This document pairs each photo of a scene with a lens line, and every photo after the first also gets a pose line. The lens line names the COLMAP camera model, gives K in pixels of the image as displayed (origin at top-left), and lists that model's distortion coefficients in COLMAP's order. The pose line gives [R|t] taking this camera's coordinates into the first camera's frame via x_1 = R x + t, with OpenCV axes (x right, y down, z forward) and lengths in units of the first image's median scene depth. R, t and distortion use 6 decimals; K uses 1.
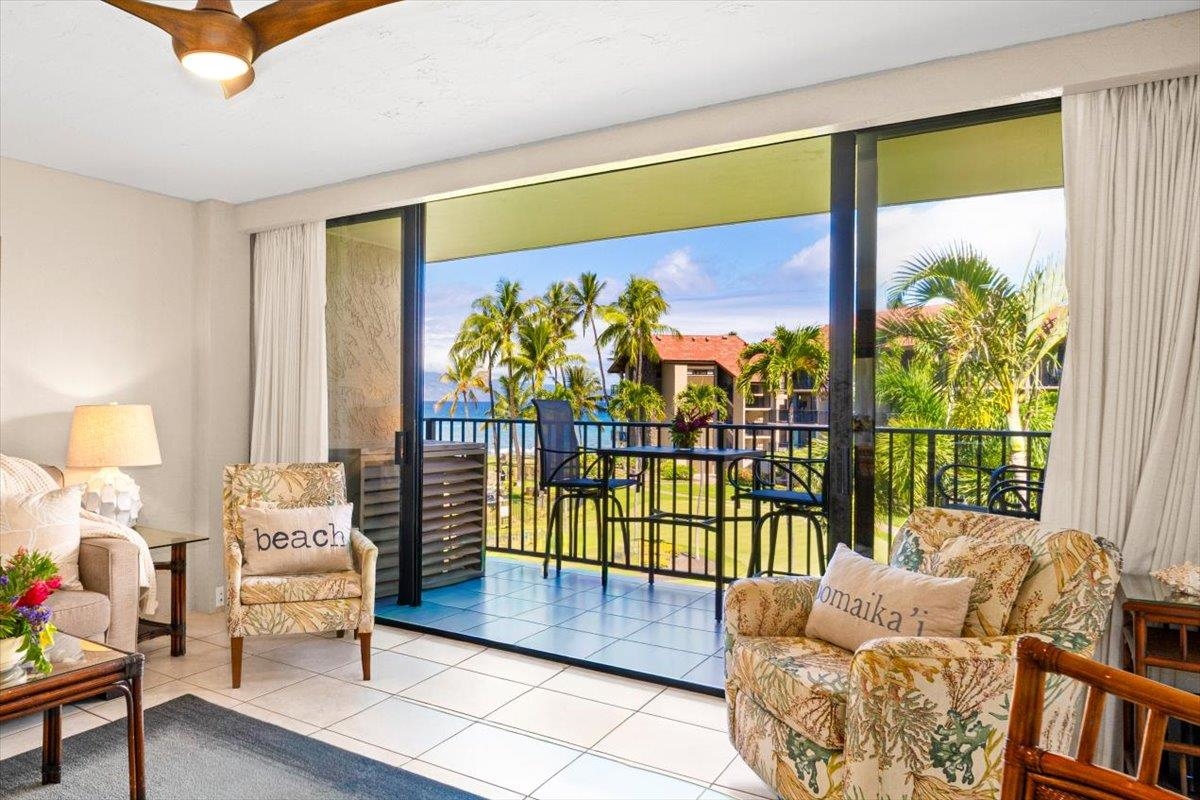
lens RADIAL K [[830.7, 0, 446.6], [0, 830.7, 405.0], [0, 0, 1]] dist [-0.005640, 0.002991]
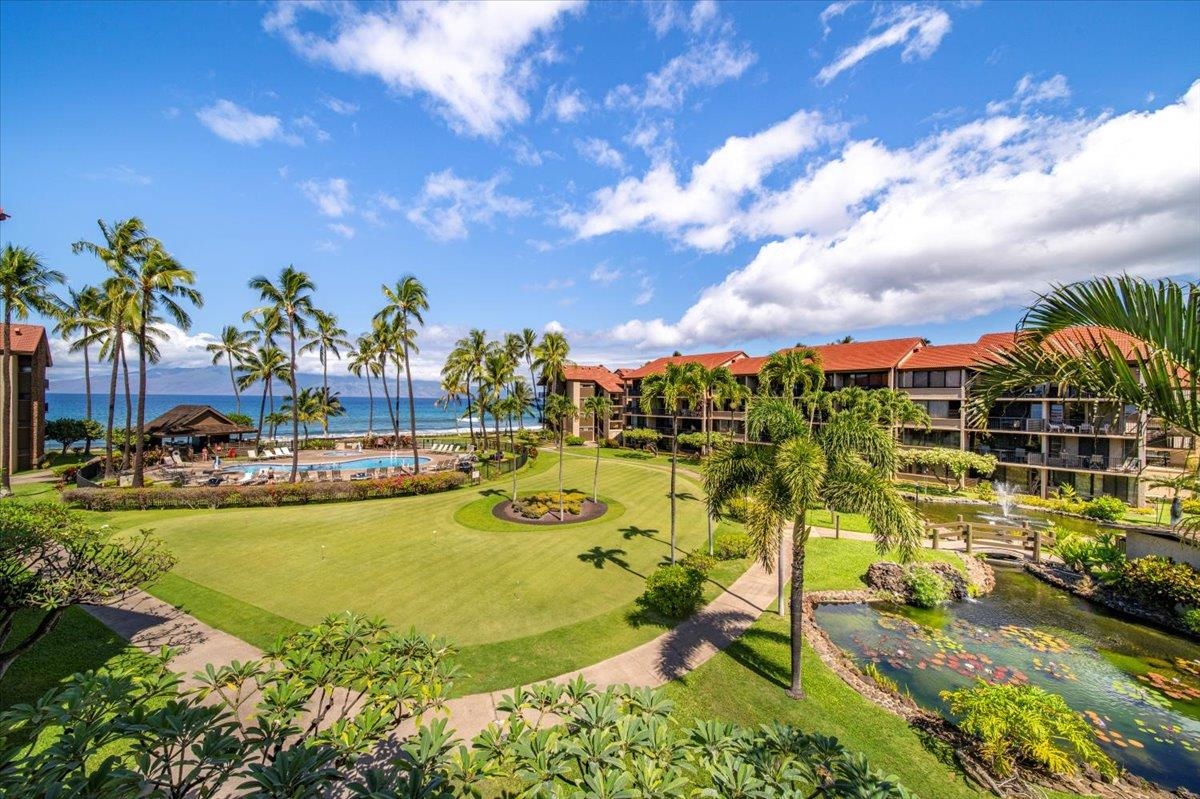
lens RADIAL K [[433.8, 0, 593.5], [0, 433.8, 401.3], [0, 0, 1]] dist [-0.002872, -0.000597]
pose [[0.946858, 0.002940, 0.321638, 0.130179], [-0.003605, 0.999992, 0.001473, -0.096585], [-0.321631, -0.002554, 0.946862, 1.161229]]
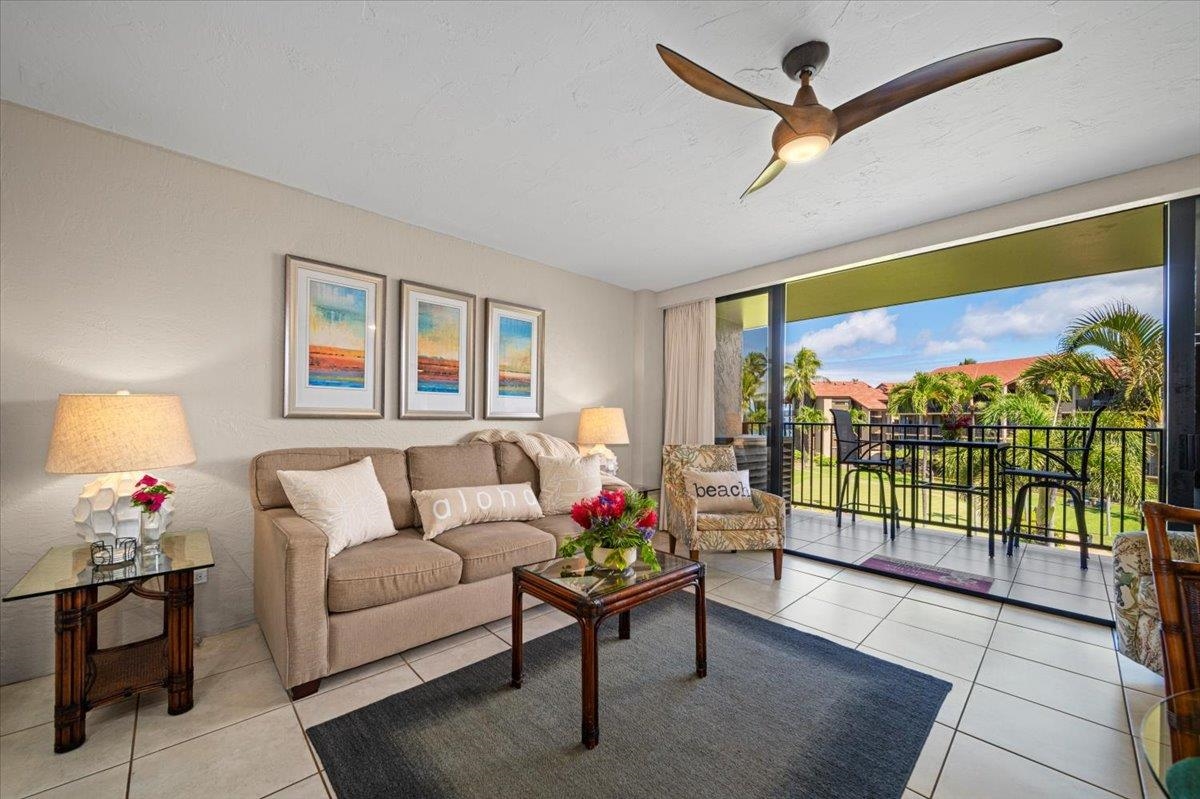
lens RADIAL K [[447.9, 0, 591.6], [0, 447.9, 420.9], [0, 0, 1]] dist [-0.005083, -0.000404]
pose [[0.980480, 0.006612, -0.196509, -0.178631], [-0.006966, 0.999975, -0.001110, 0.020010], [0.196497, 0.002457, 0.980501, 0.069742]]
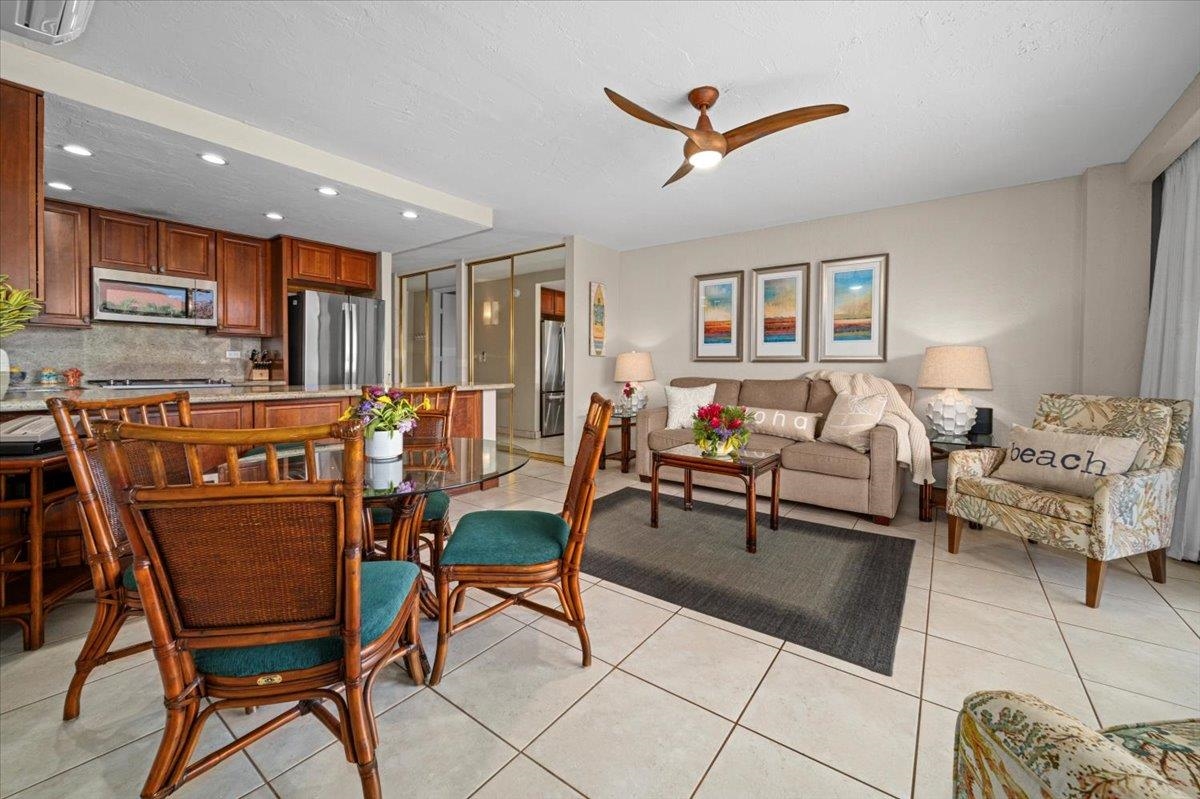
lens RADIAL K [[466.4, 0, 607.2], [0, 466.4, 368.0], [0, 0, 1]] dist [-0.000843, -0.000095]
pose [[-0.007887, -0.001995, -0.999967, 0.316203], [-0.012310, 0.999922, -0.001898, 0.034089], [0.999893, 0.012294, -0.007911, 0.287617]]
